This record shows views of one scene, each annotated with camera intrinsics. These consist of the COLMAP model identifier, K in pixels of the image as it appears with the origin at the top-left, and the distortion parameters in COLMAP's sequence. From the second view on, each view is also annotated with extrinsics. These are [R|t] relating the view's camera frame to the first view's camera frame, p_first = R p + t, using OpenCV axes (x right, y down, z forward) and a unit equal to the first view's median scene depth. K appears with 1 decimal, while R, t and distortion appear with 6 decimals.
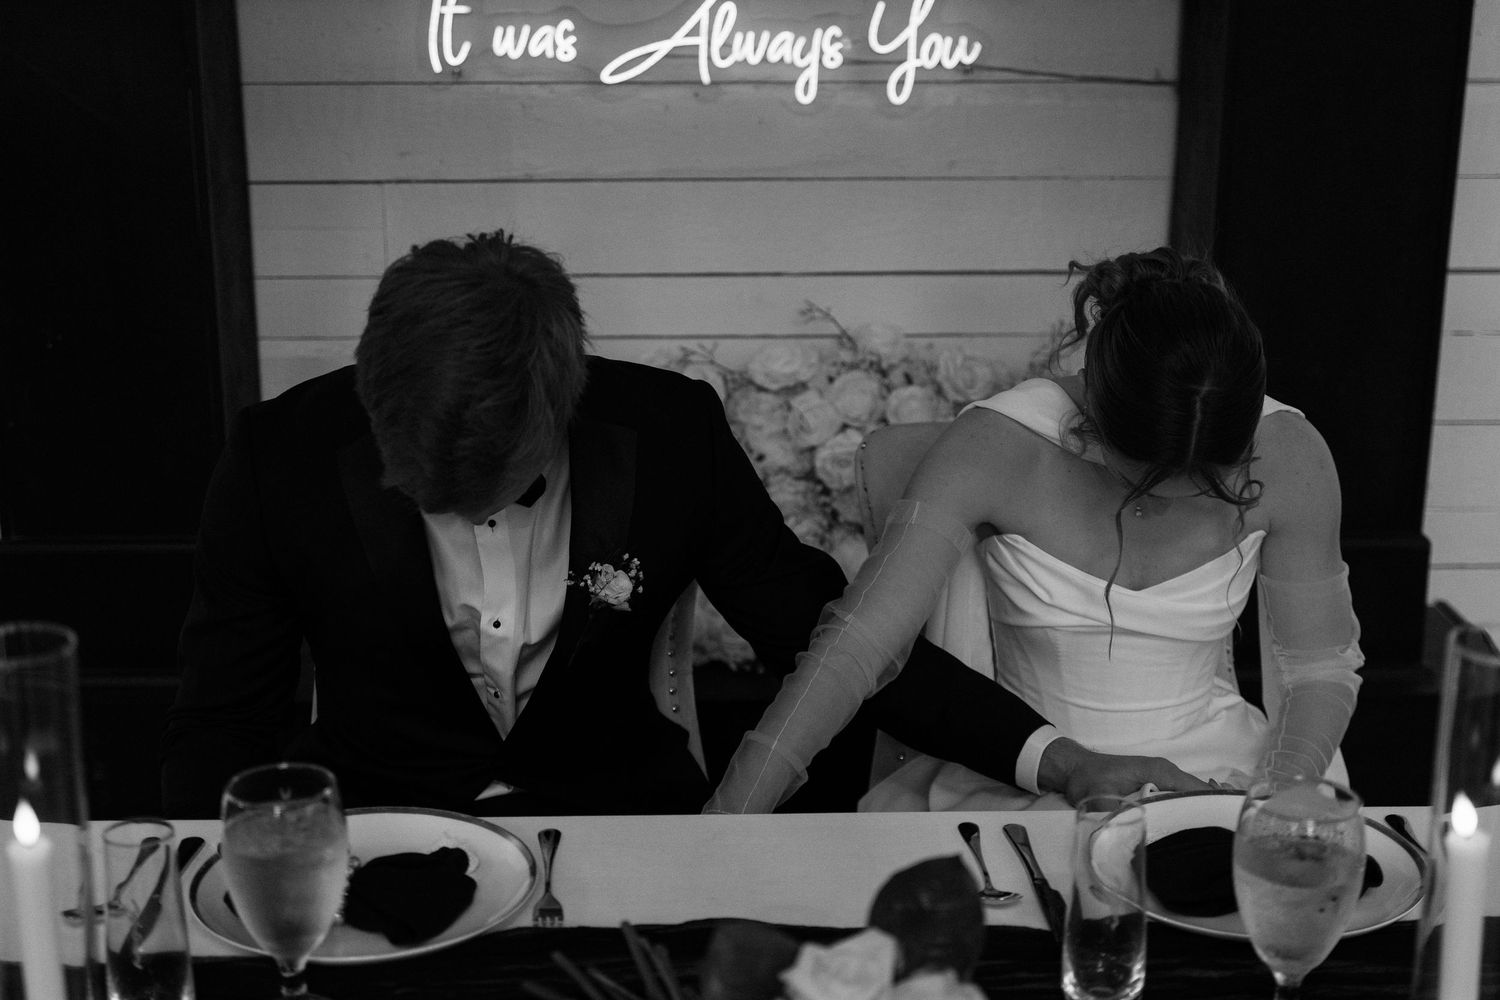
lens RADIAL K [[2240.8, 0, 744.9], [0, 2240.8, 500.1], [0, 0, 1]] dist [-0.018103, 0.000000]
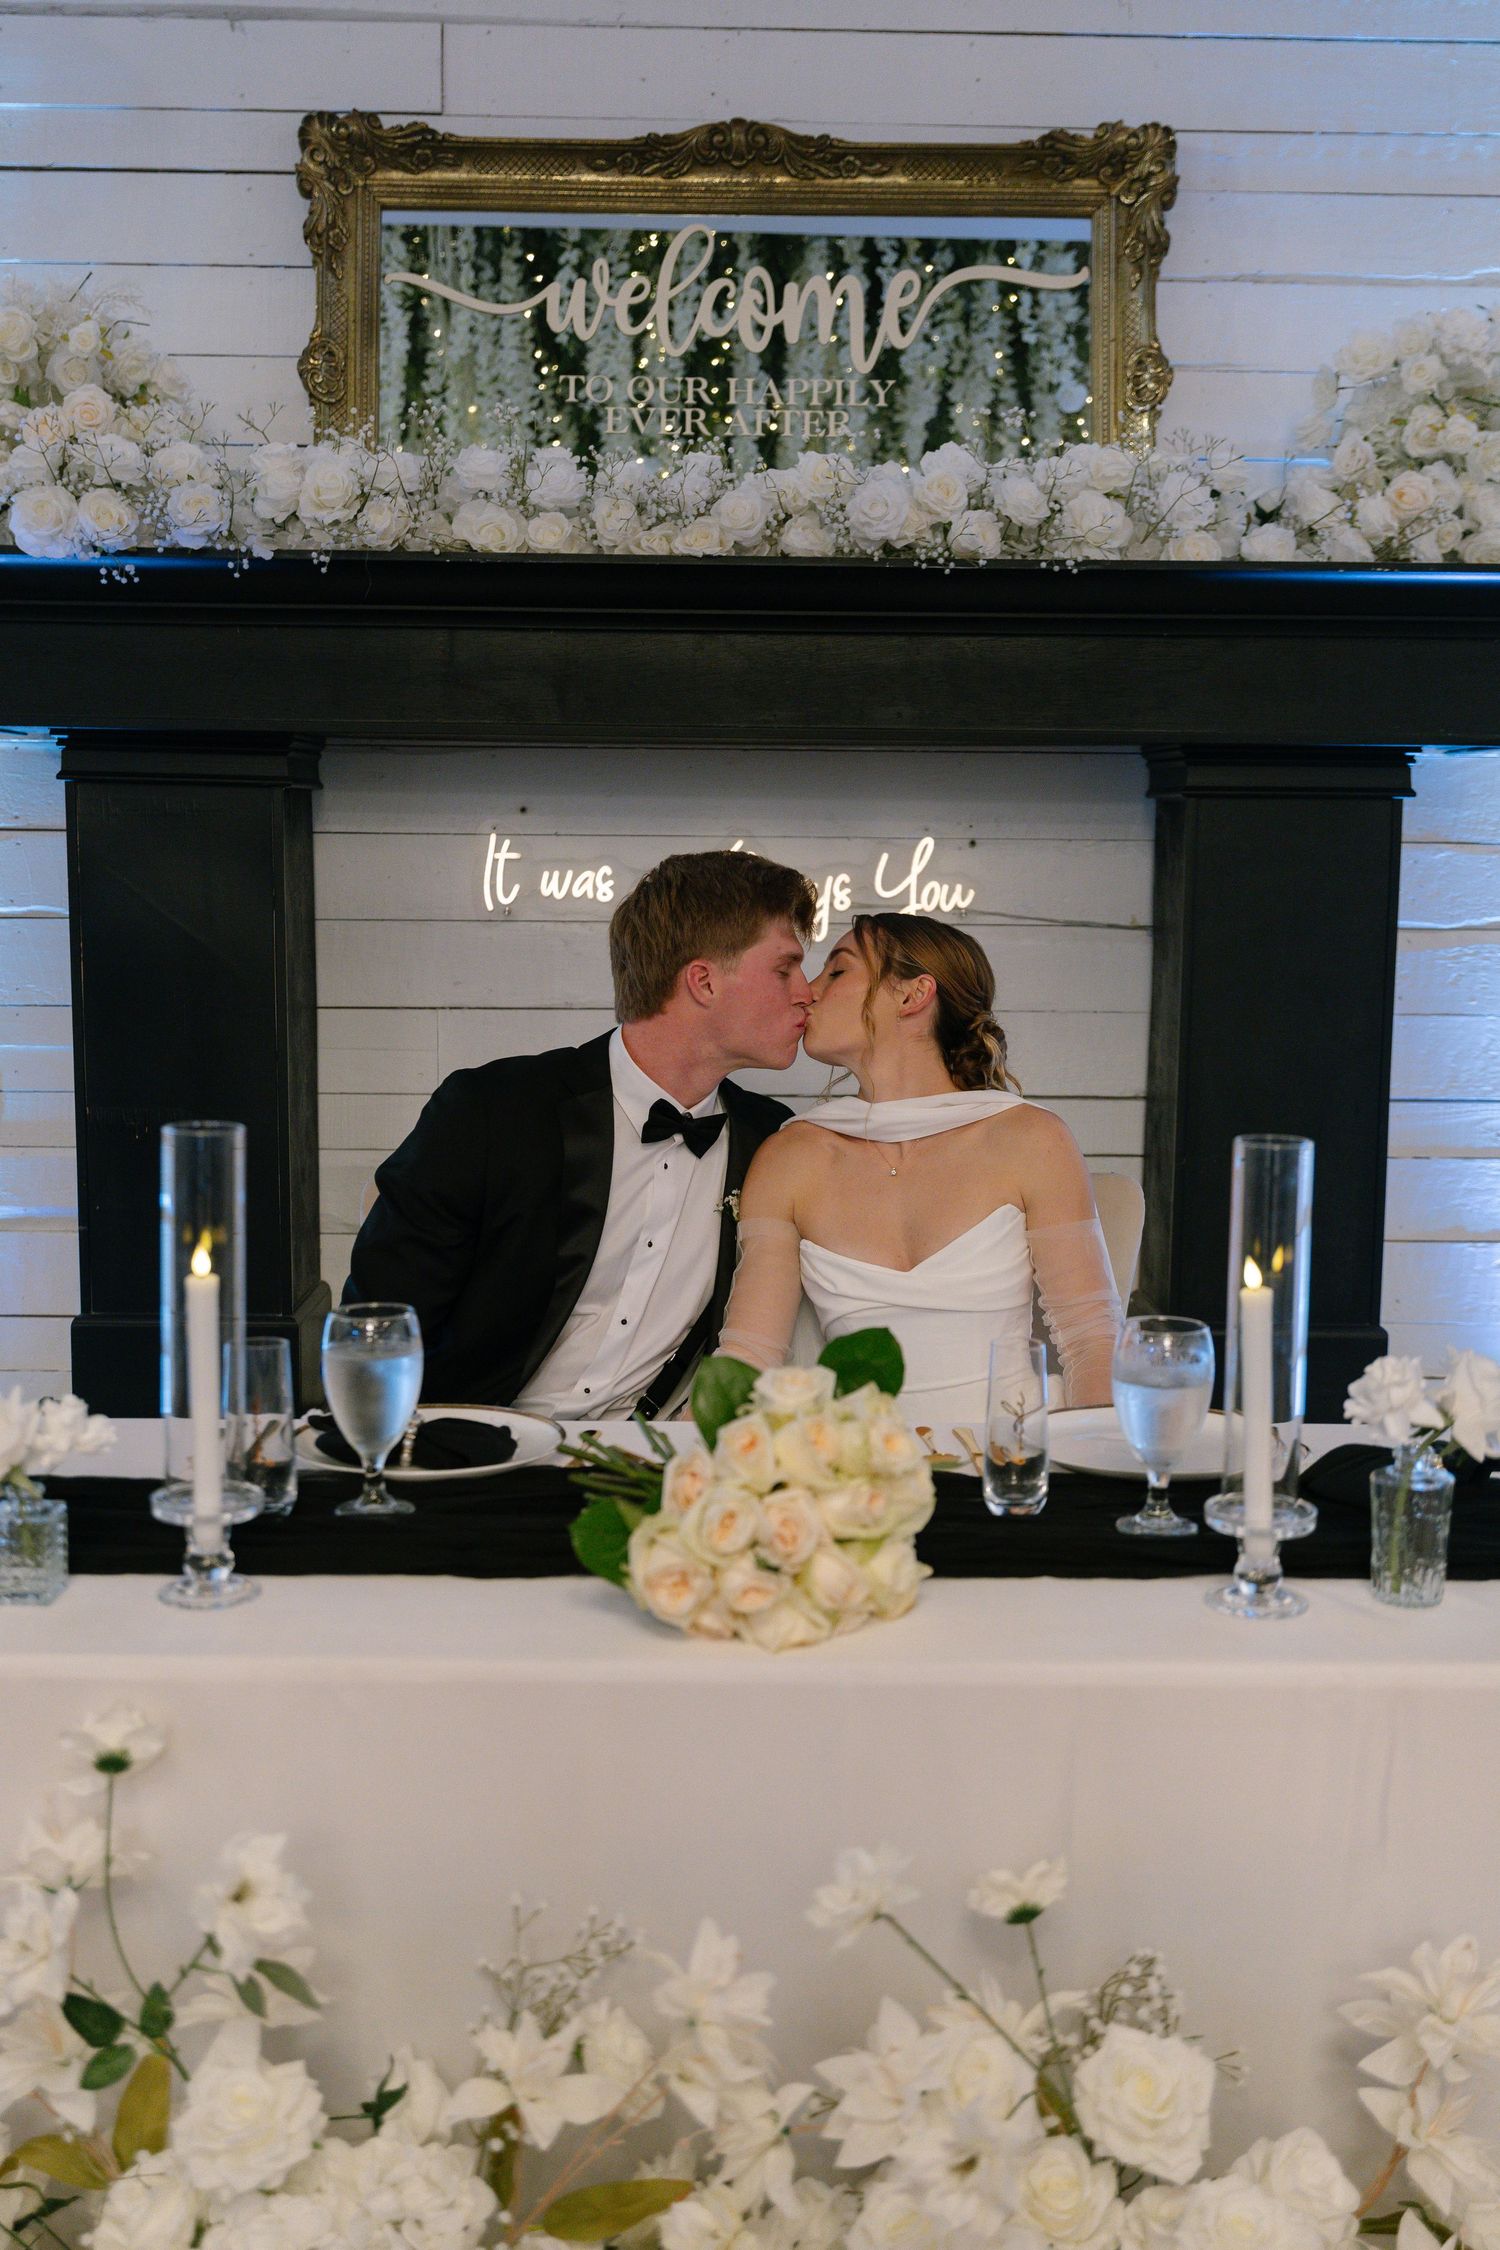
lens RADIAL K [[2405.8, 0, 758.5], [0, 2405.8, 1125.2], [0, 0, 1]] dist [0.009708, 0.000000]
pose [[0.999849, 0.011455, -0.013103, 0.014356], [-0.013417, 0.986855, -0.161052, 0.107779], [0.011085, 0.161204, 0.986859, -0.171530]]
